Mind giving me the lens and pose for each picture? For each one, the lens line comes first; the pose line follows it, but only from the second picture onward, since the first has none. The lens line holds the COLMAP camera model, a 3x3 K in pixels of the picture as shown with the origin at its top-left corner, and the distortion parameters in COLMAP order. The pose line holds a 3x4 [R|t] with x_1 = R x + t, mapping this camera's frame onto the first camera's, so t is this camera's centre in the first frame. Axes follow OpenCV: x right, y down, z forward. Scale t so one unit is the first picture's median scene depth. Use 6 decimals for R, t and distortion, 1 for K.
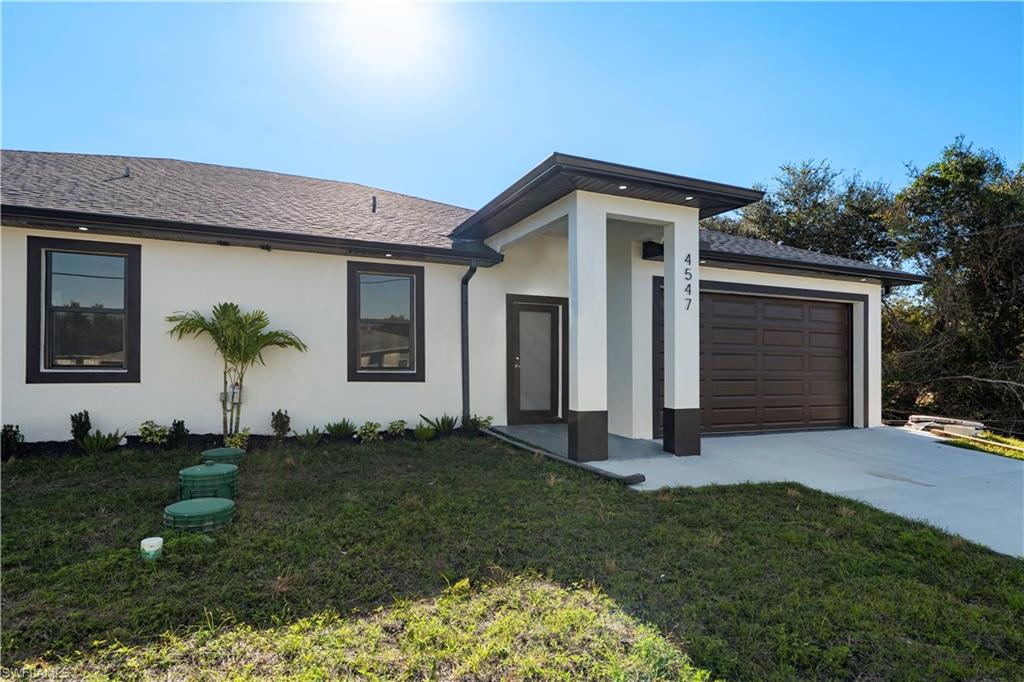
lens RADIAL K [[537.8, 0, 514.2], [0, 537.8, 356.4], [0, 0, 1]] dist [0.000859, 0.000532]
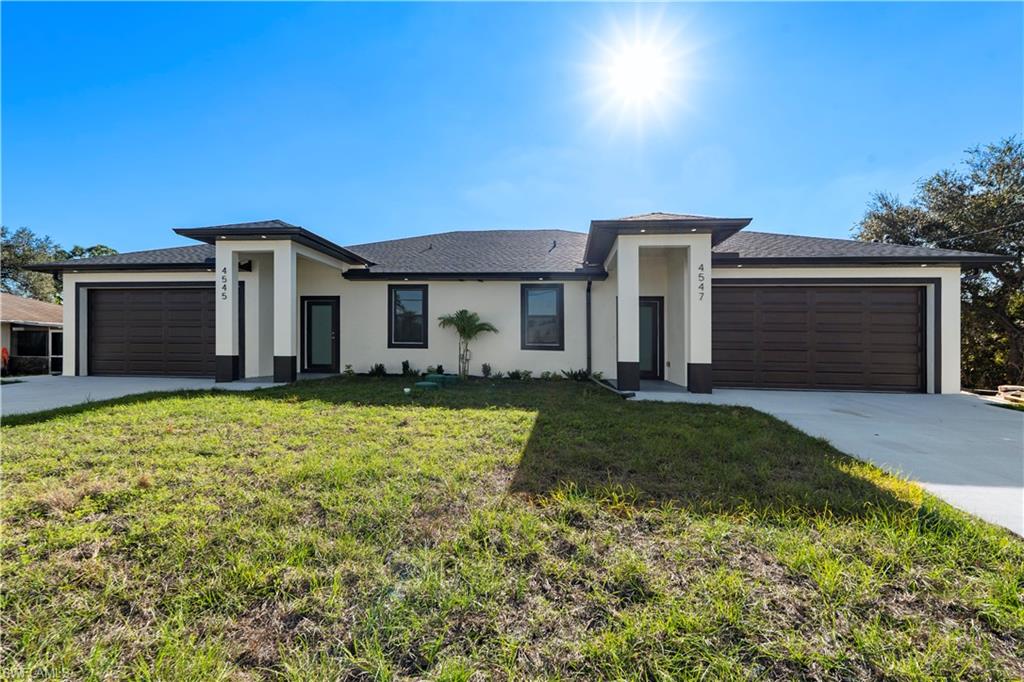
lens RADIAL K [[464.5, 0, 515.7], [0, 464.5, 355.9], [0, 0, 1]] dist [0.001902, 0.000103]
pose [[0.872779, 0.001575, -0.488113, 0.442951], [-0.000957, 0.999998, 0.001515, 0.064679], [0.488114, -0.000855, 0.872779, -0.382004]]
